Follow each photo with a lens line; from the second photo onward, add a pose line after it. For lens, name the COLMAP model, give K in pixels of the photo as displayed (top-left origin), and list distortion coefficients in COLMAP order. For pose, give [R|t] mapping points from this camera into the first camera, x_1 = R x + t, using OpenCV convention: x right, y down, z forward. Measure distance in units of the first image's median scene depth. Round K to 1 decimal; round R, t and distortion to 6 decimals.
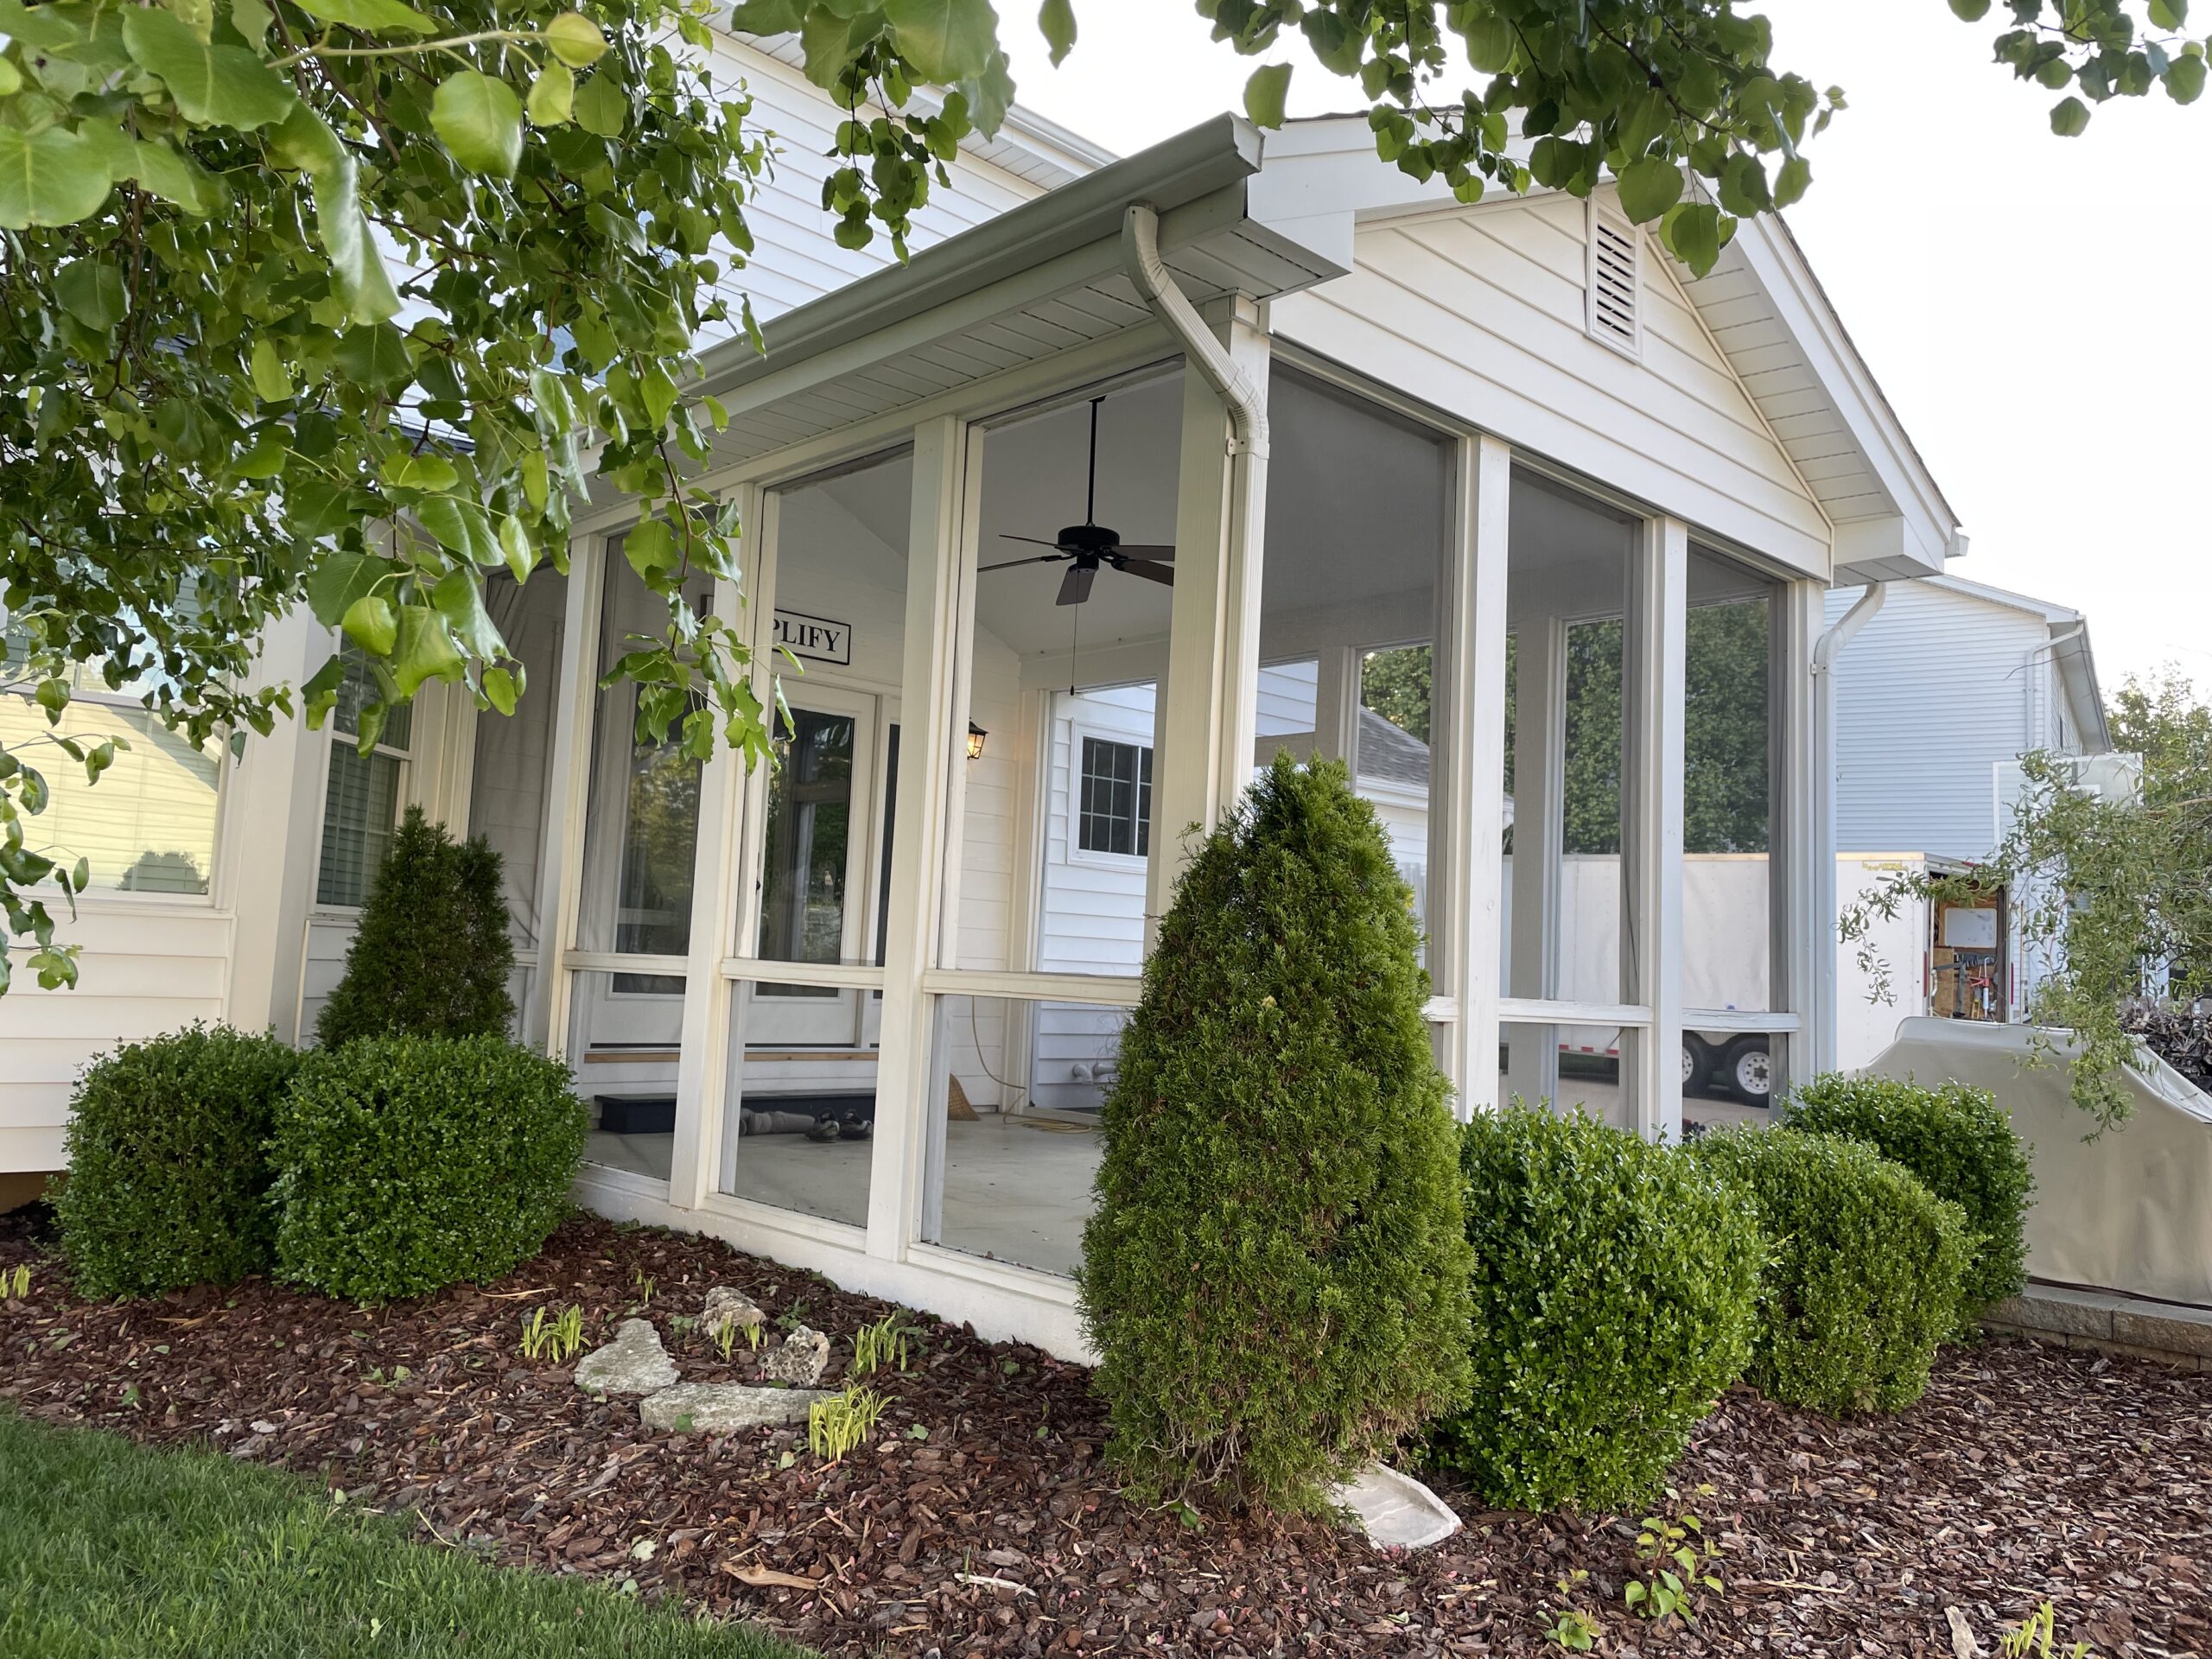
lens RADIAL K [[1660.4, 0, 1113.5], [0, 1660.4, 821.8], [0, 0, 1]] dist [0.059792, -0.092245]
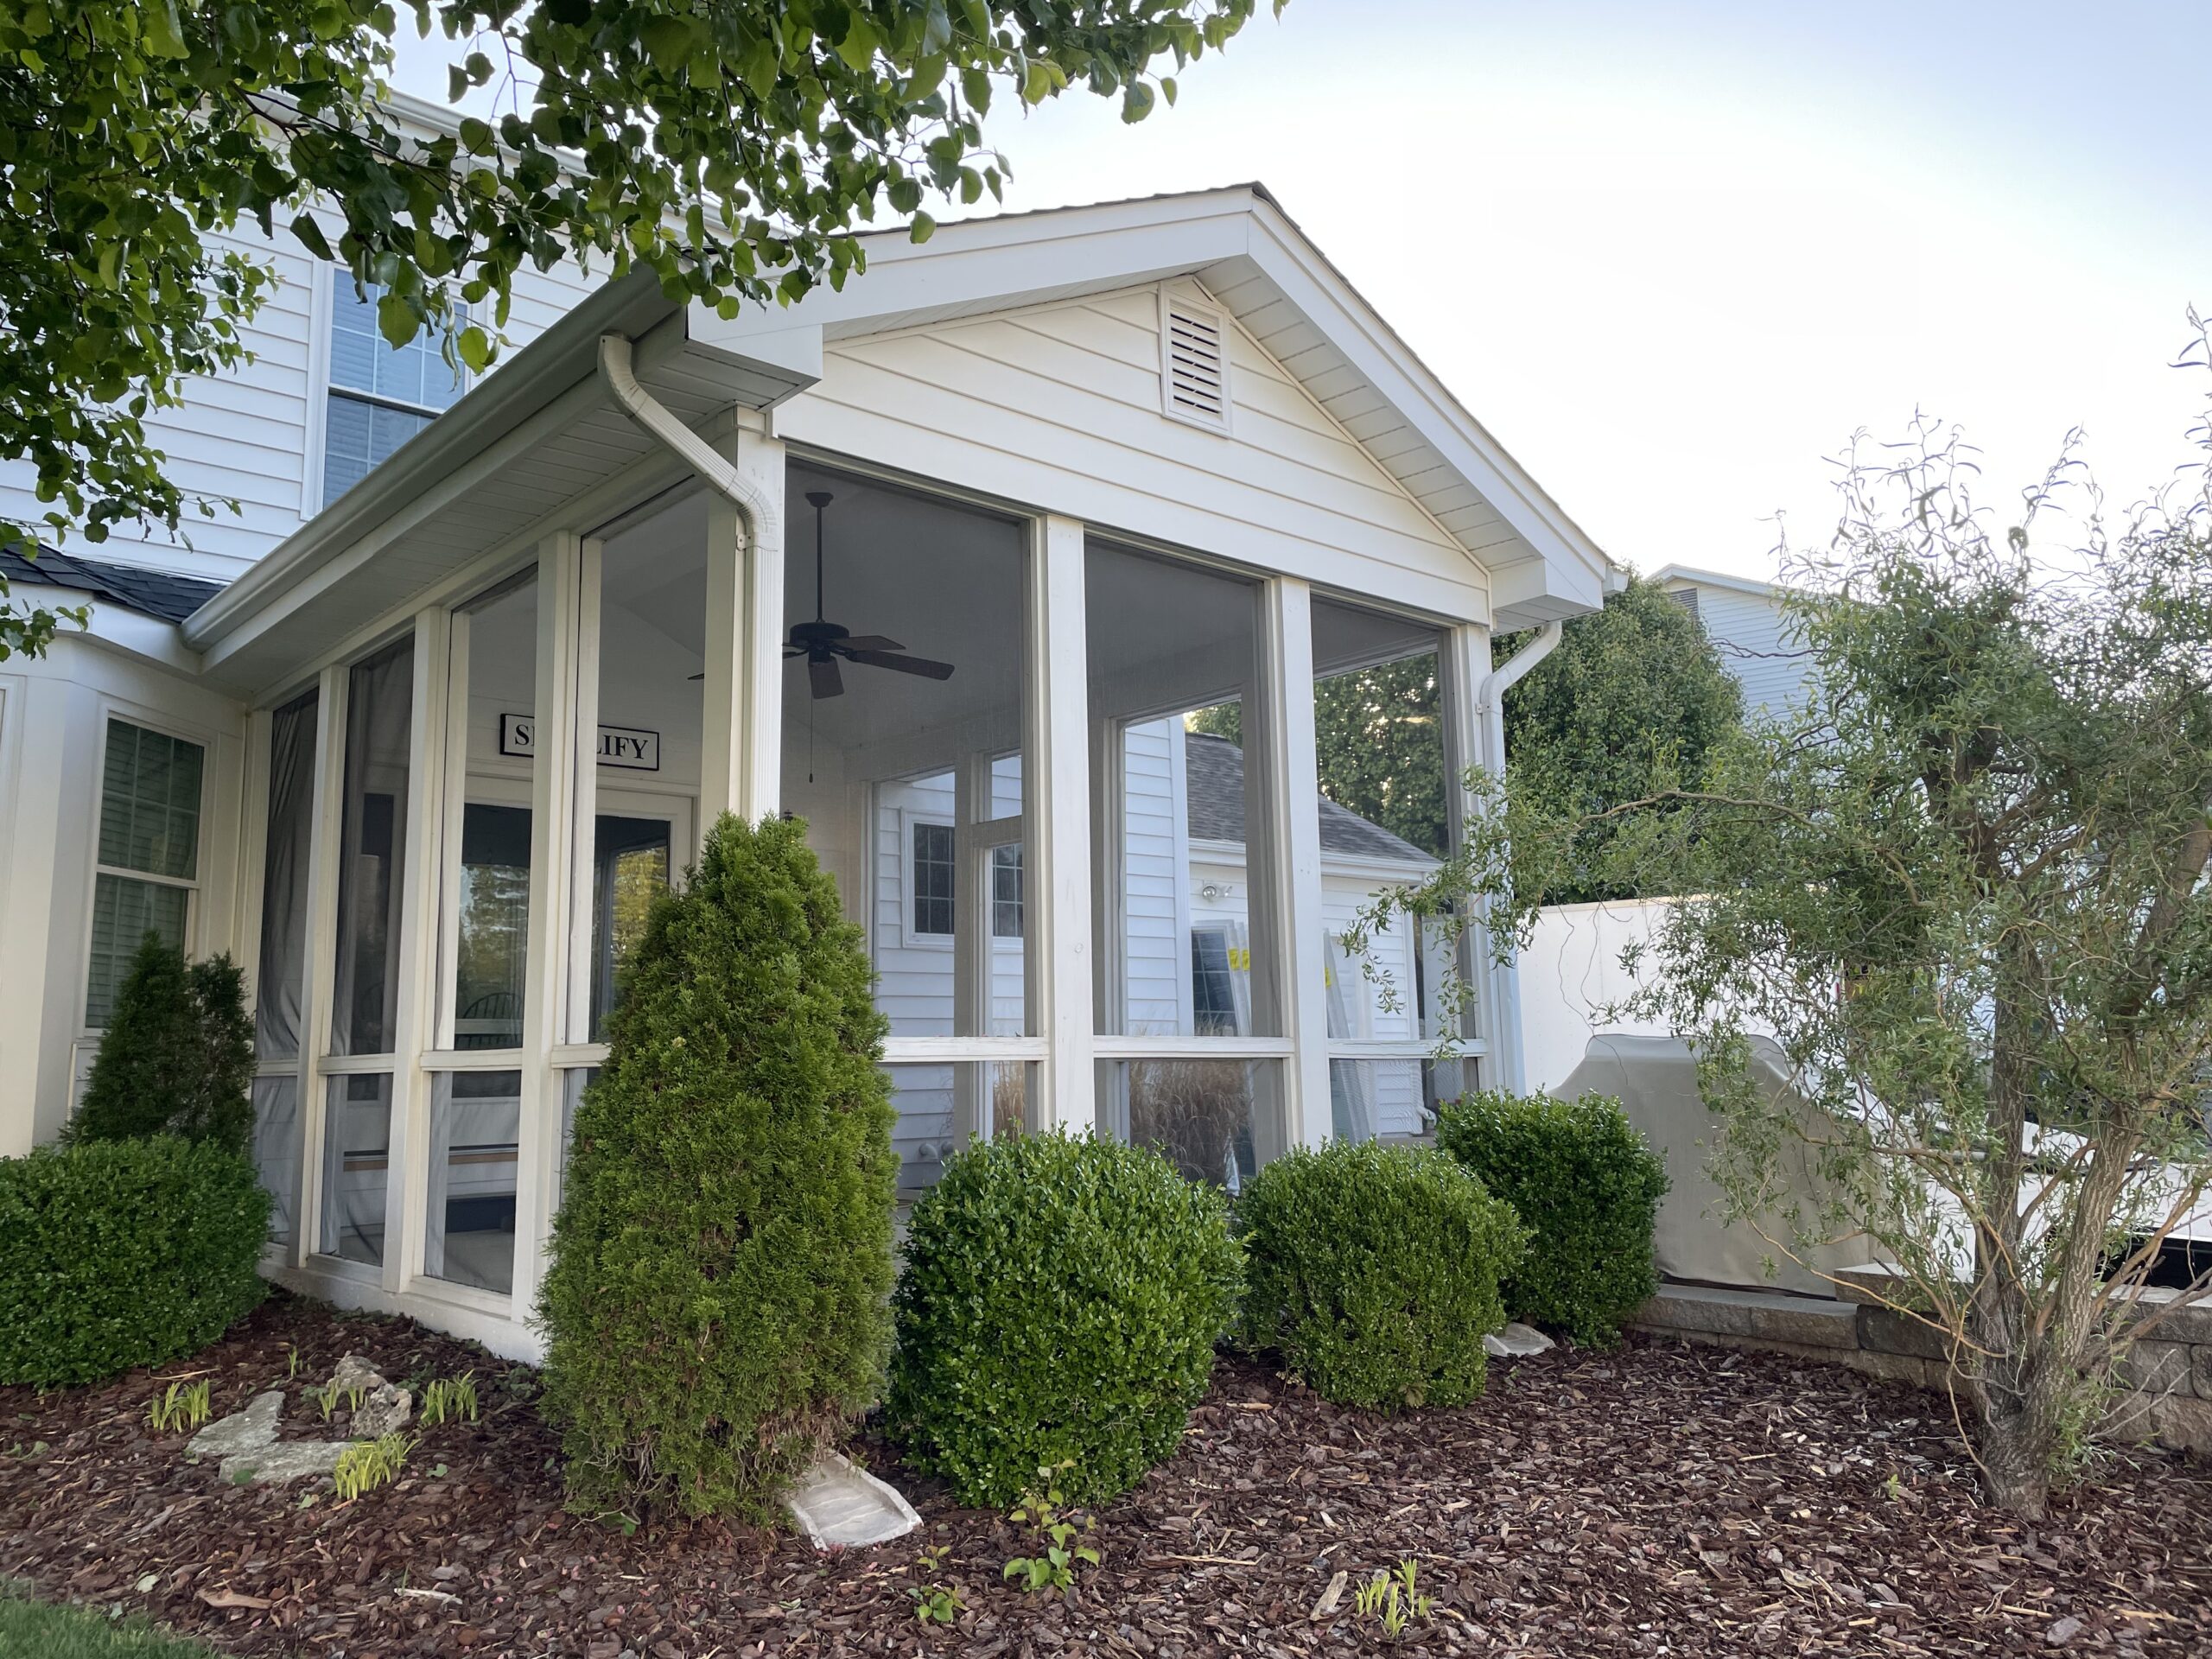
lens RADIAL K [[1660.4, 0, 1113.5], [0, 1660.4, 821.8], [0, 0, 1]] dist [0.059792, -0.092245]
pose [[0.997135, -0.069618, -0.029577, 0.315075], [0.067853, 0.996066, -0.056999, 0.034537], [0.033429, 0.054829, 0.997936, -0.068542]]
